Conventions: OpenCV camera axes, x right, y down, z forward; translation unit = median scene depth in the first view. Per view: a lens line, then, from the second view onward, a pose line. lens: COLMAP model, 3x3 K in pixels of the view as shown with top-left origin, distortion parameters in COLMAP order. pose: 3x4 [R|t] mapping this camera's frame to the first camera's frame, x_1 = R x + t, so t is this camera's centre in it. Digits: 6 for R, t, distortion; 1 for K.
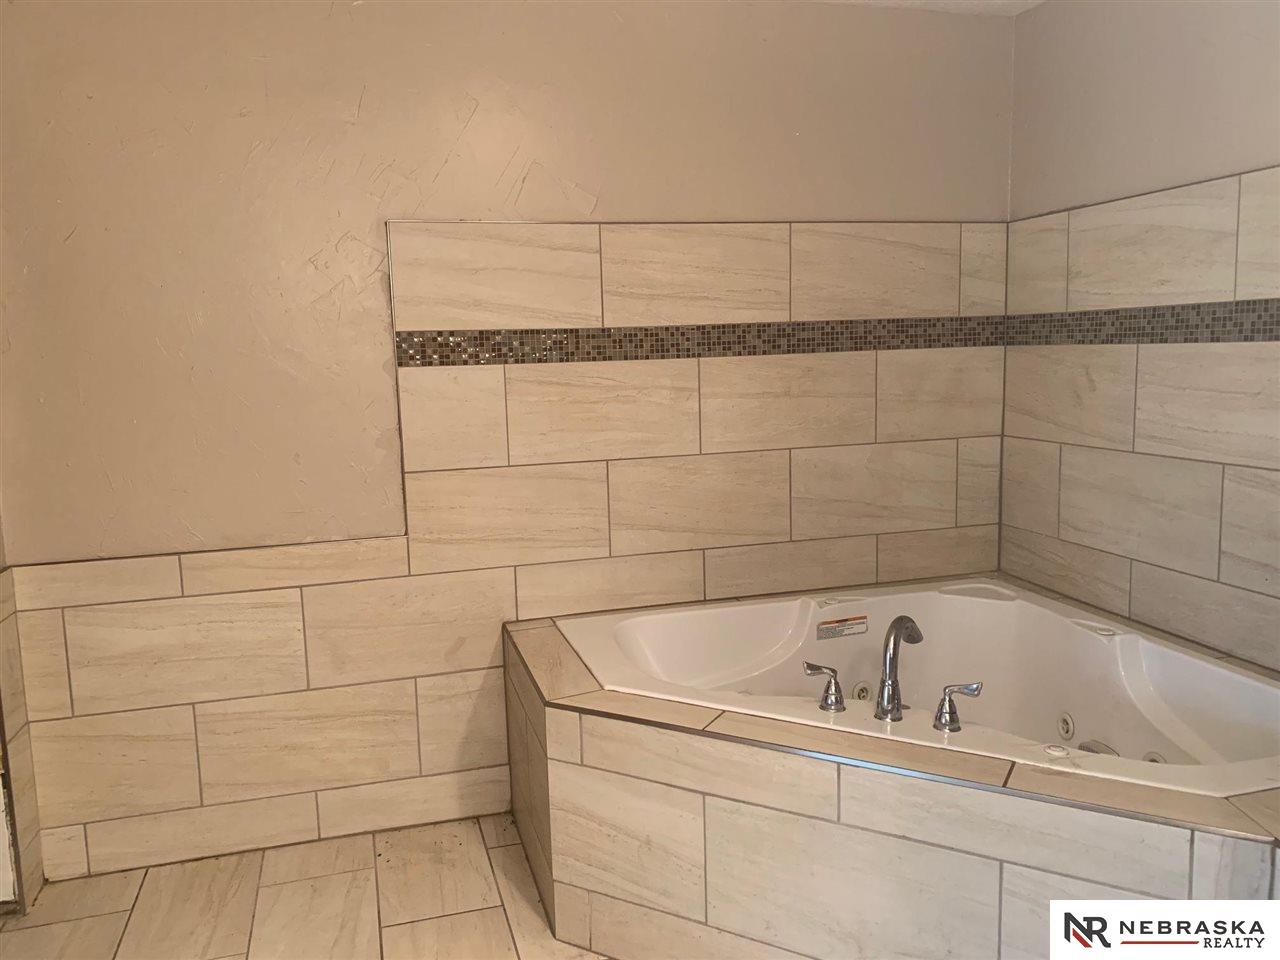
lens RADIAL K [[970.9, 0, 632.4], [0, 970.9, 476.2], [0, 0, 1]] dist [0.041006, -0.014795]
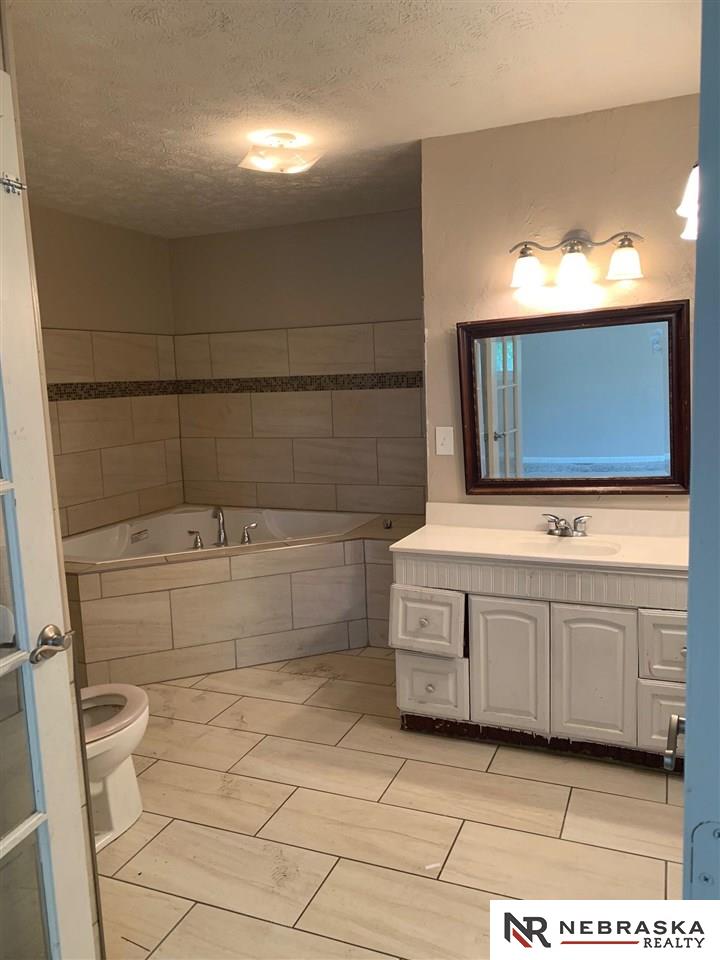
lens RADIAL K [[728.2, 0, 363.1], [0, 728.2, 480.9], [0, 0, 1]] dist [0.041006, -0.014795]
pose [[0.627823, -0.100324, 0.771864, -0.643688], [0.118926, 0.992379, 0.032253, 0.050309], [-0.769217, 0.071545, 0.634970, -0.306198]]
